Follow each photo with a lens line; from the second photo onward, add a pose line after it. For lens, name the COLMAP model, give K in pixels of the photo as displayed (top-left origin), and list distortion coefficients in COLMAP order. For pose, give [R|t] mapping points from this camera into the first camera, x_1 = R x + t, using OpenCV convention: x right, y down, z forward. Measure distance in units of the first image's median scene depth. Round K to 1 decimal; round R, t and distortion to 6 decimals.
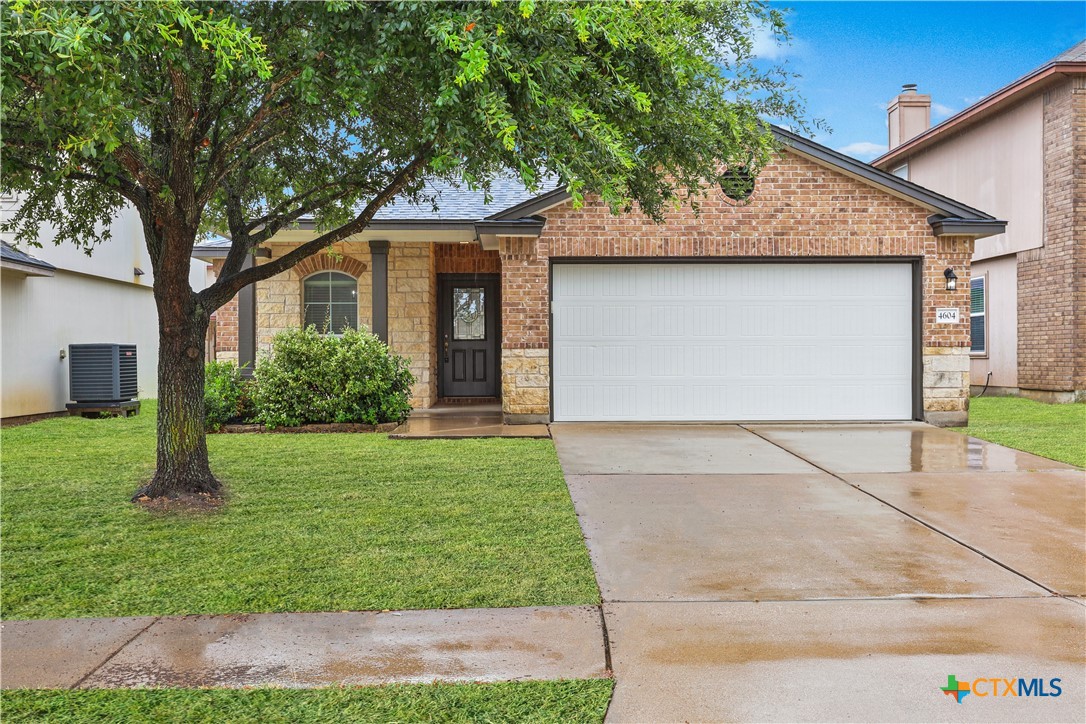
lens RADIAL K [[1075.6, 0, 543.0], [0, 1075.6, 362.0], [0, 0, 1]] dist [-0.004315, -0.003434]
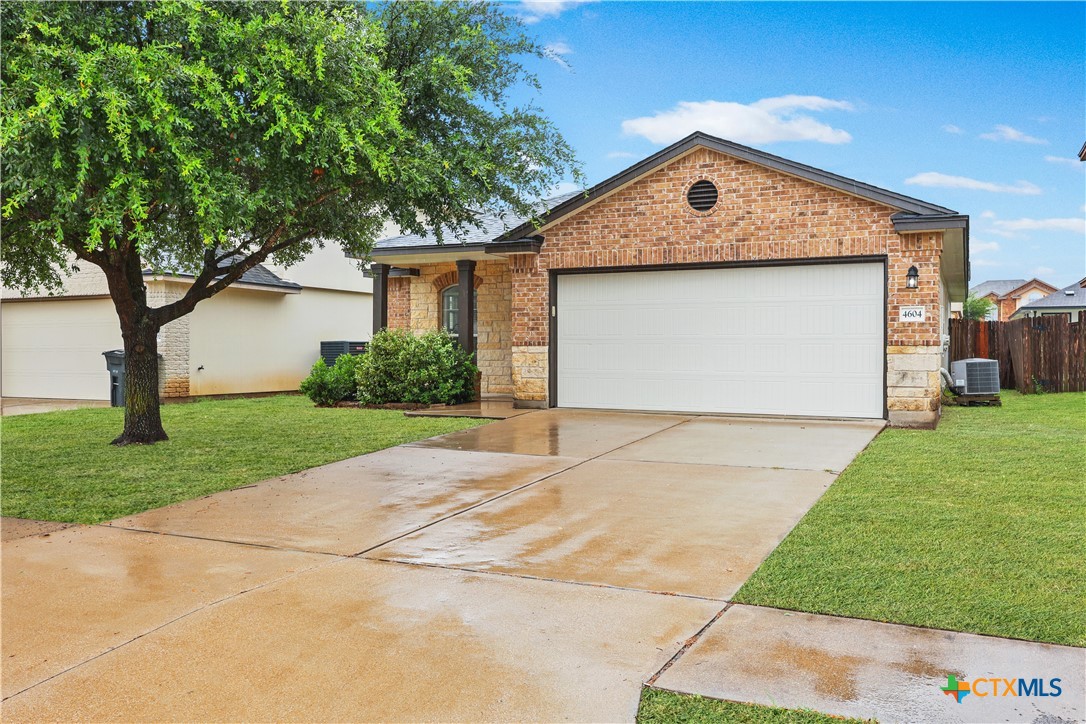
lens RADIAL K [[940.0, 0, 543.0], [0, 940.0, 362.0], [0, 0, 1]] dist [-0.004894, -0.002834]
pose [[0.874711, 0.011924, -0.484499, 0.502415], [-0.008628, 0.999922, 0.009032, -0.004029], [0.484568, -0.003720, 0.874745, 0.081549]]
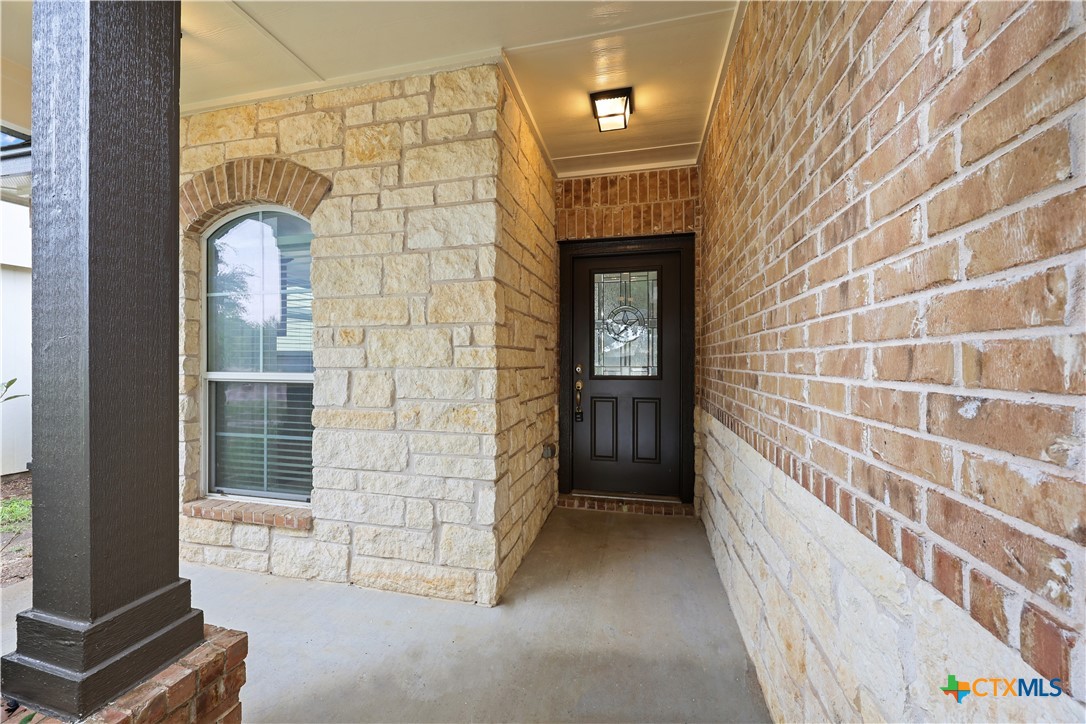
lens RADIAL K [[424.1, 0, 543.0], [0, 424.1, 362.0], [0, 0, 1]] dist [0.000000, -0.000005]
pose [[0.964133, 0.007099, -0.265326, -0.068321], [-0.005968, 0.999969, 0.005066, -0.036034], [0.265354, -0.003301, 0.964145, 1.026560]]
